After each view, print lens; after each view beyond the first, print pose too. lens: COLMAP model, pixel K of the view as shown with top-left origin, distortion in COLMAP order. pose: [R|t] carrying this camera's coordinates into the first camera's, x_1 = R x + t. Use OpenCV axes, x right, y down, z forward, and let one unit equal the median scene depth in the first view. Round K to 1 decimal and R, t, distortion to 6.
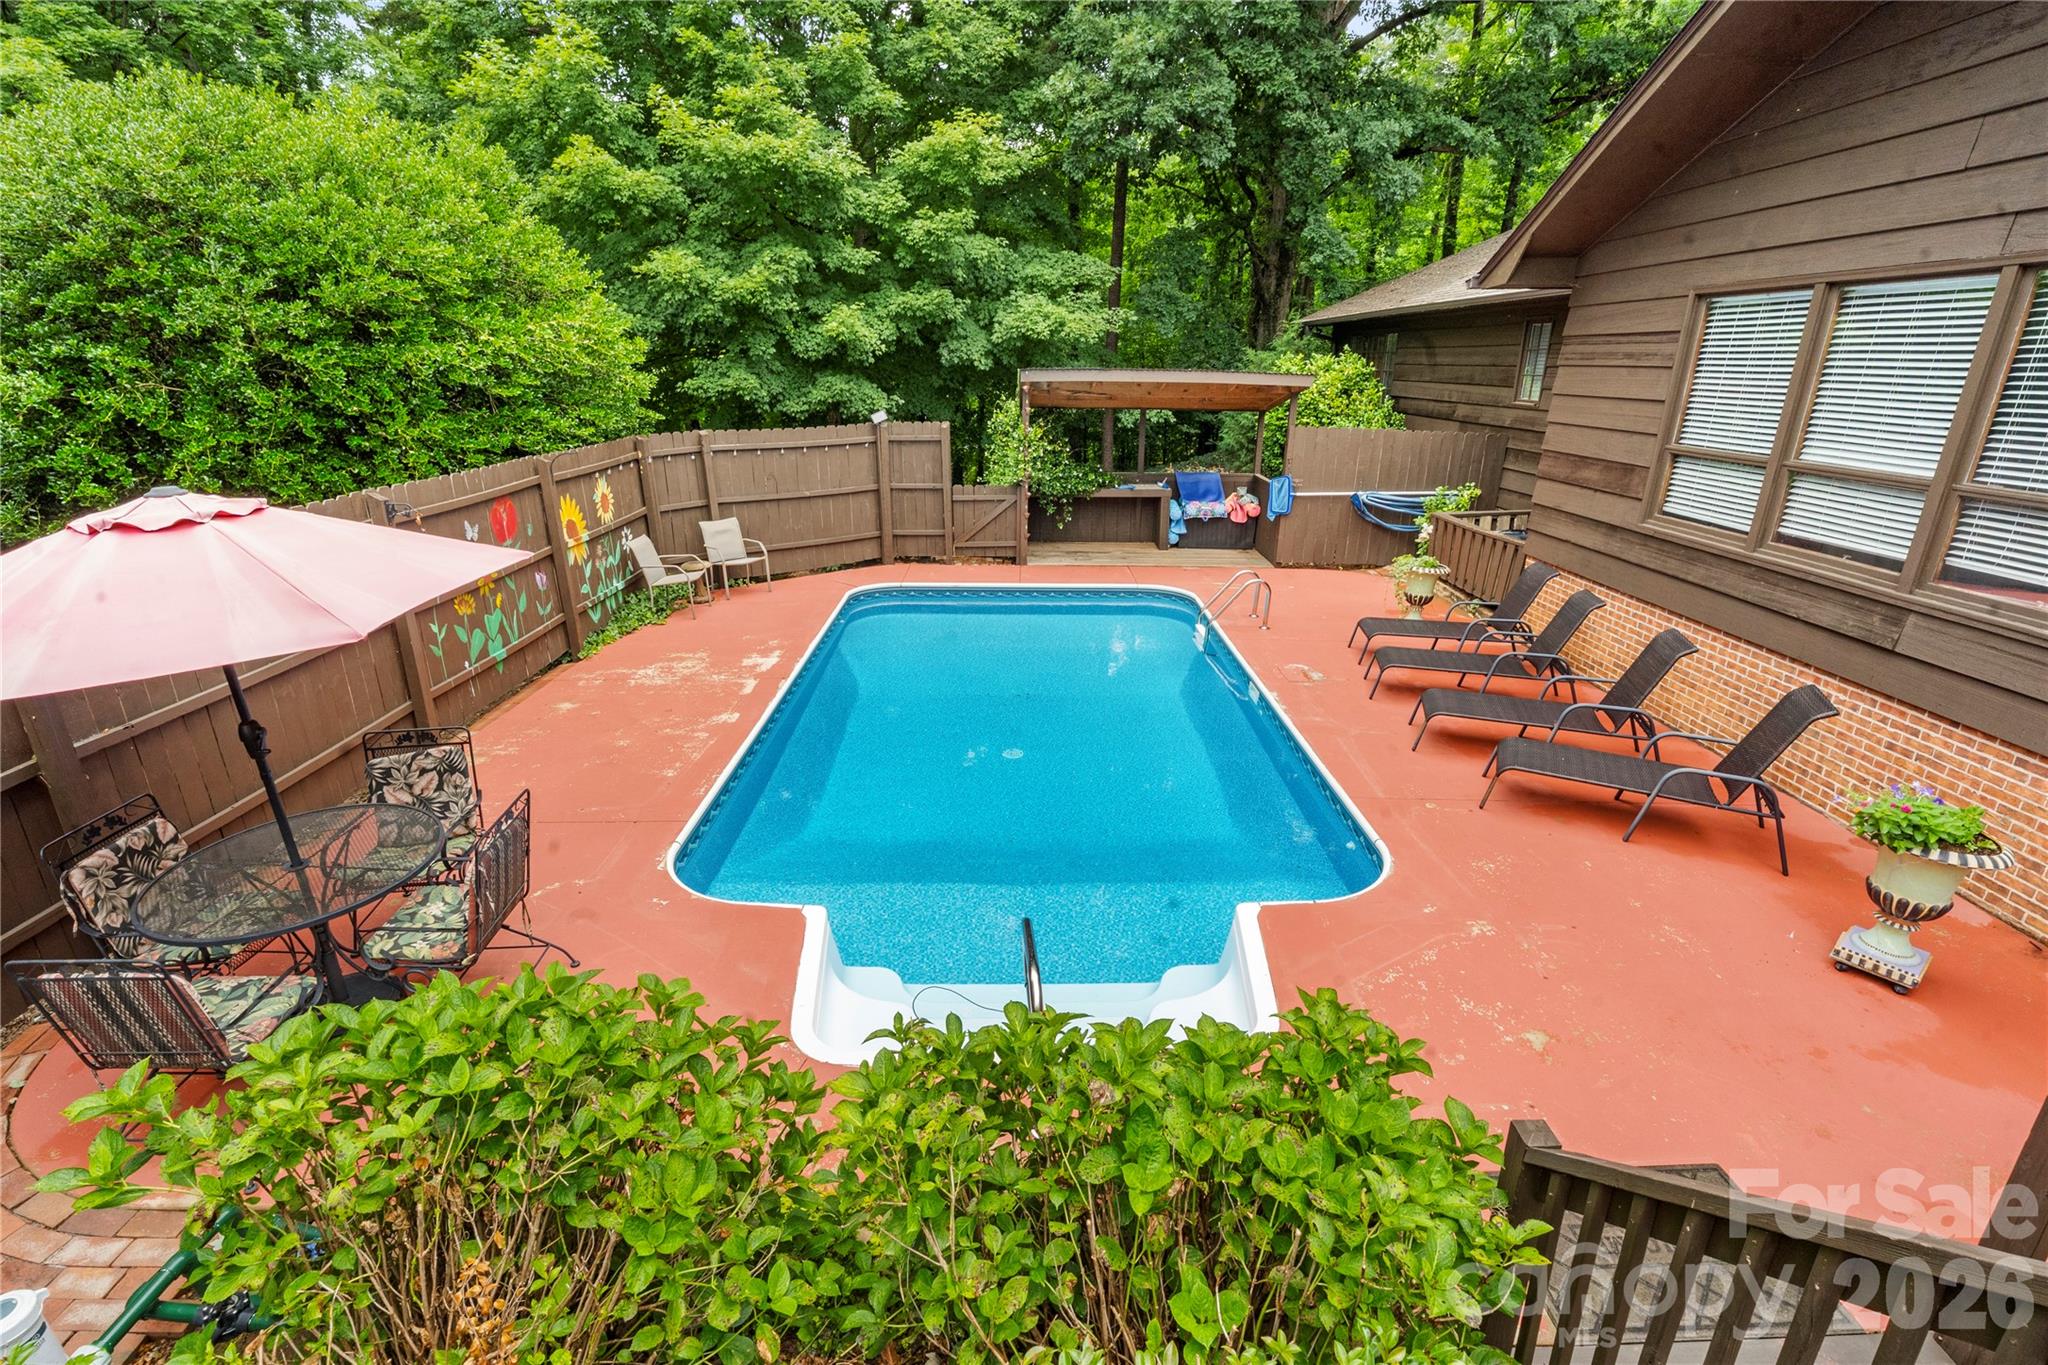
lens RADIAL K [[925.3, 0, 1018.8], [0, 925.3, 683.1], [0, 0, 1]] dist [-0.002192, 0.000090]
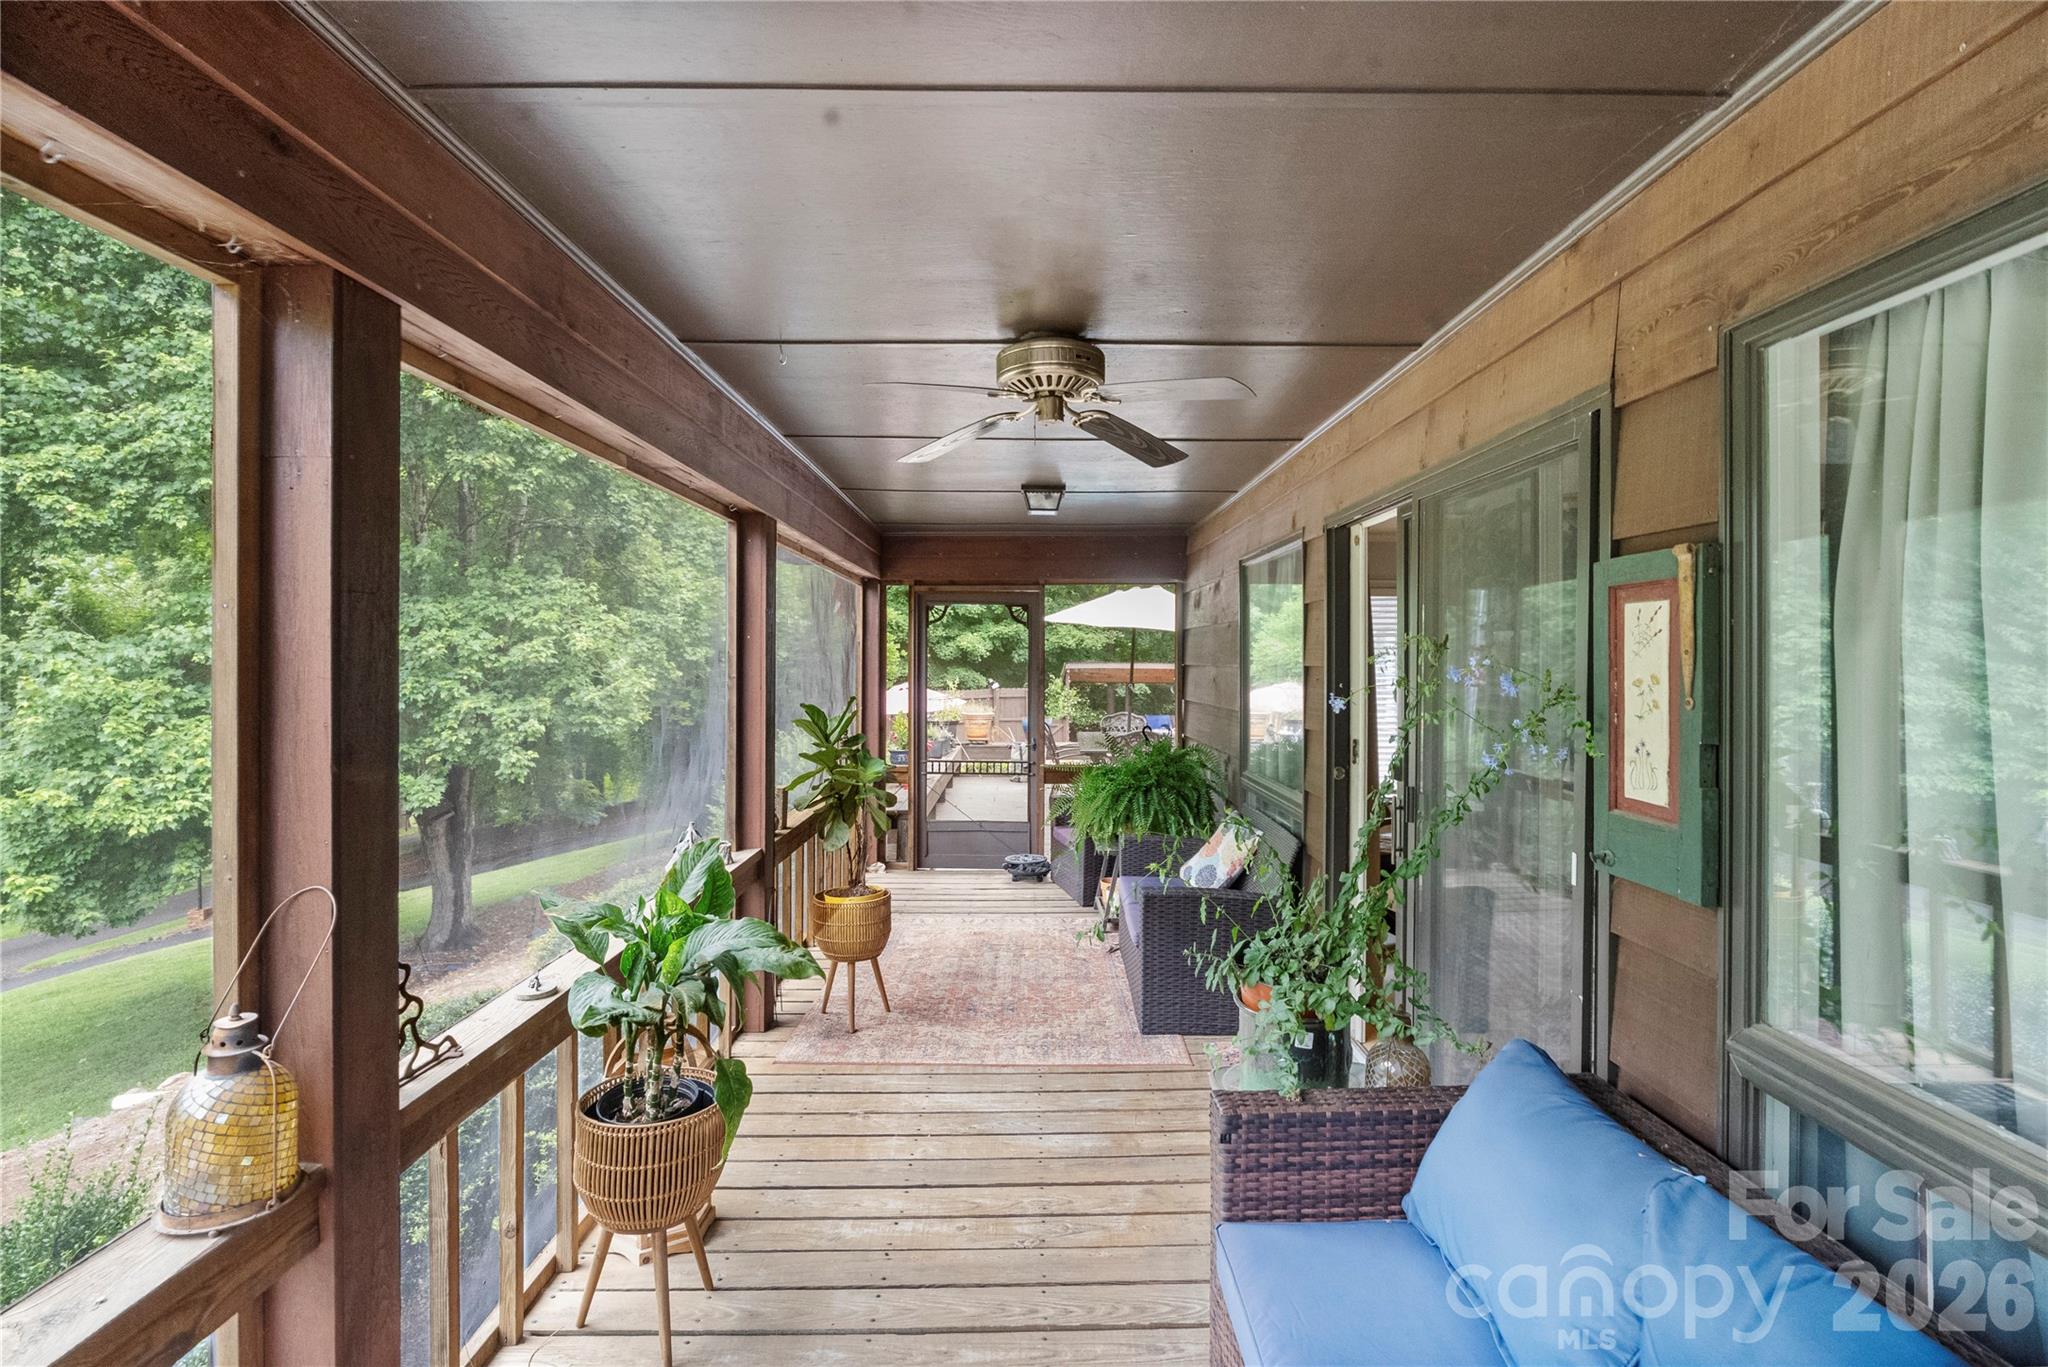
lens RADIAL K [[925.3, 0, 1024.4], [0, 925.3, 668.8], [0, 0, 1]] dist [-0.002192, 0.000090]
pose [[0.999885, -0.015159, -0.000082, -0.087314], [0.014319, 0.946196, -0.323279, 0.329408], [0.004978, 0.323240, 0.946304, -0.919085]]
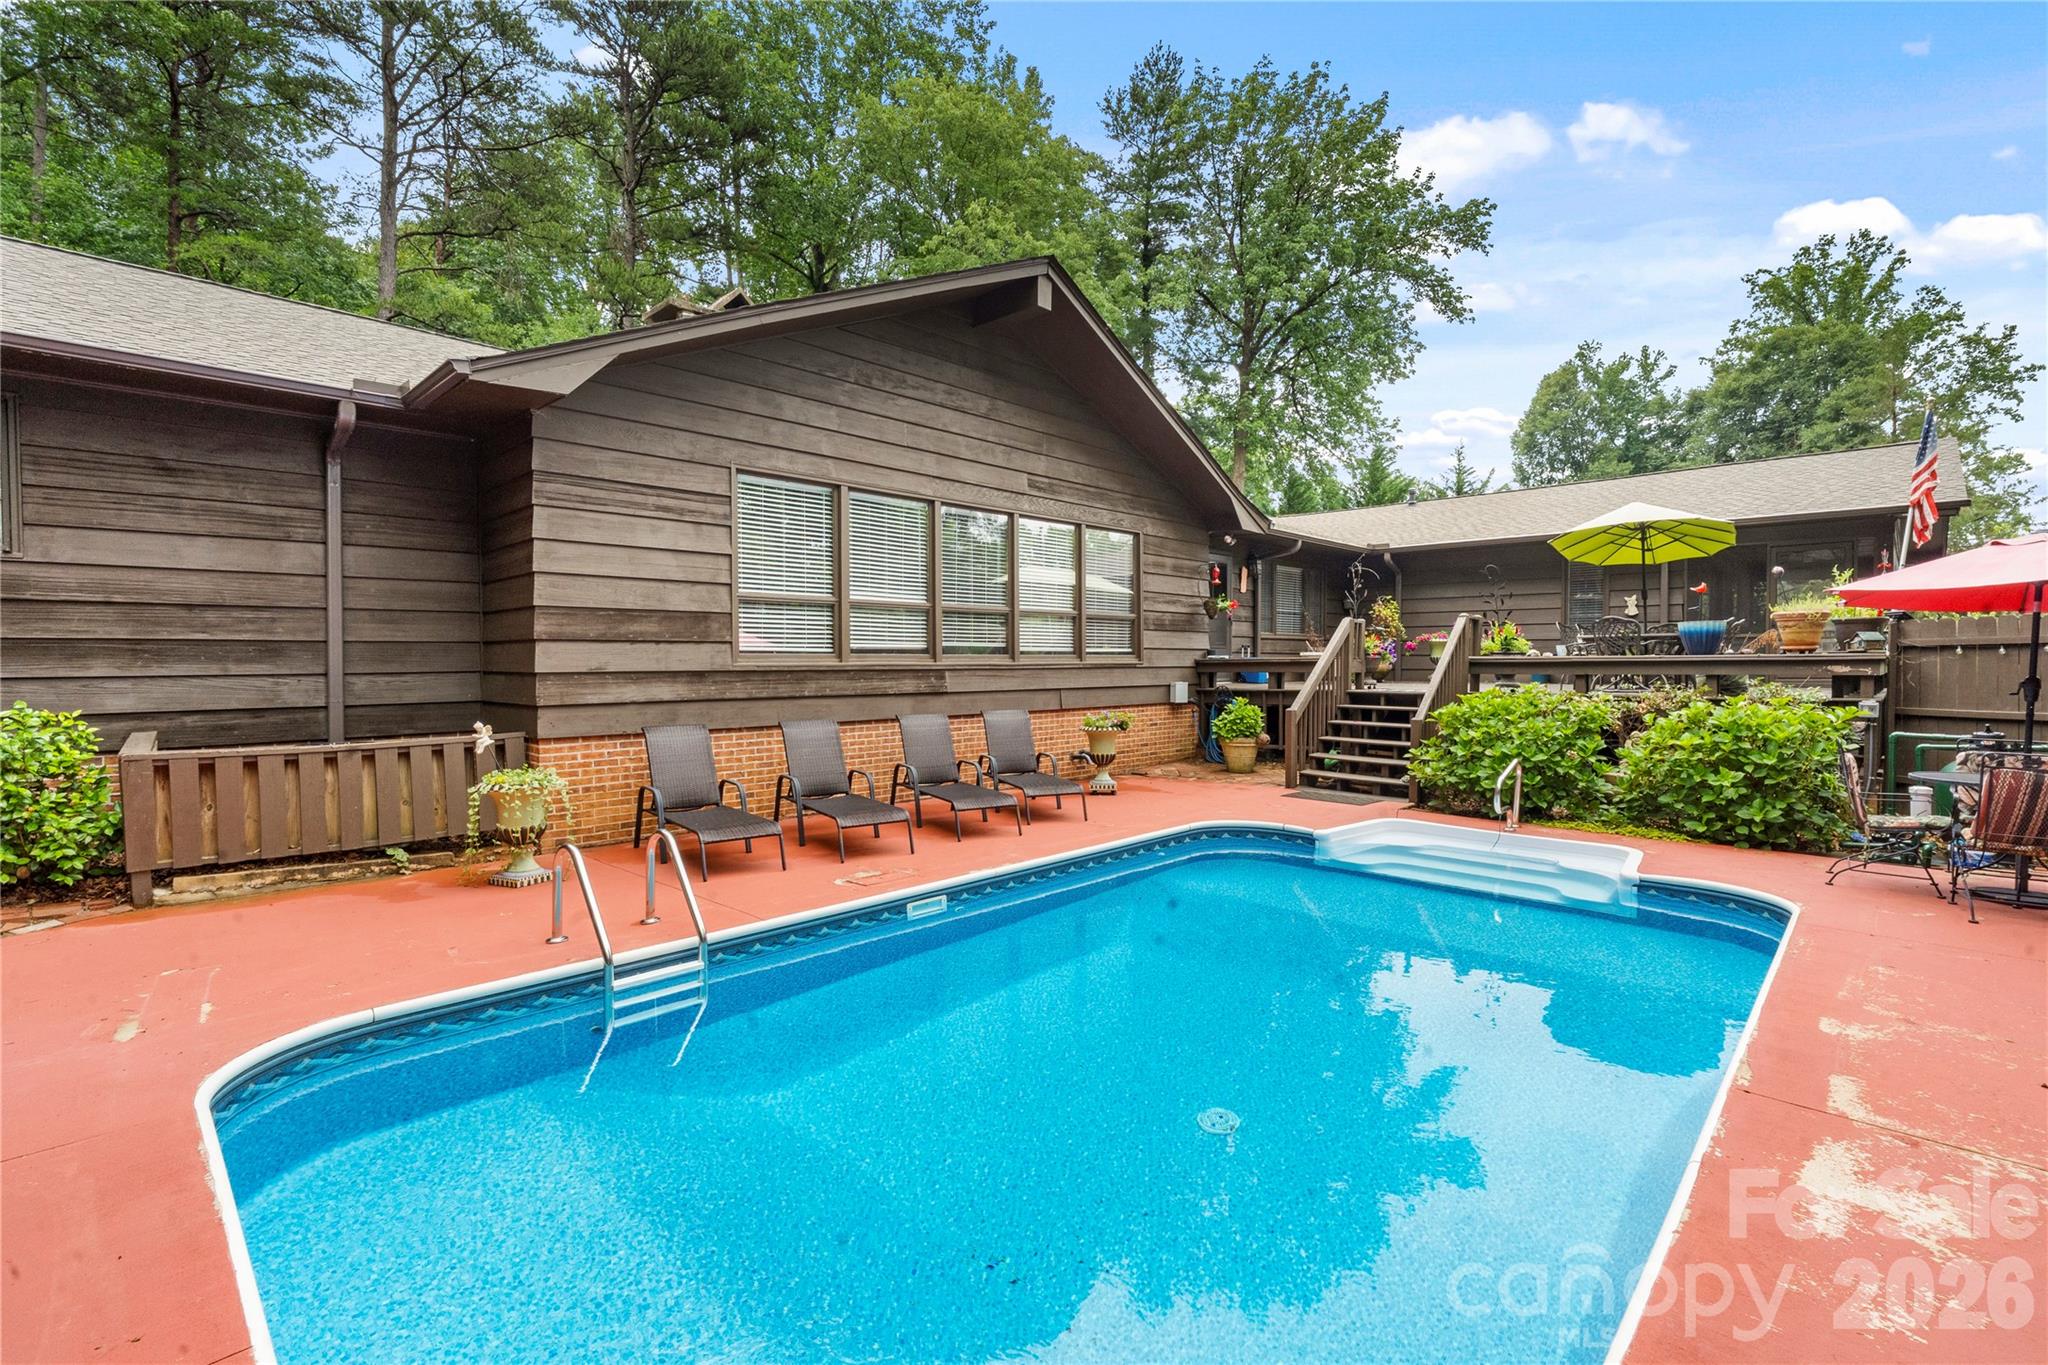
lens RADIAL K [[925.3, 0, 1027.5], [0, 925.3, 692.4], [0, 0, 1]] dist [-0.002192, 0.000090]
pose [[-0.717799, -0.025979, 0.695766, -0.200033], [0.228956, 0.934920, 0.271115, -0.217297], [-0.657529, 0.353906, -0.665137, 0.916820]]
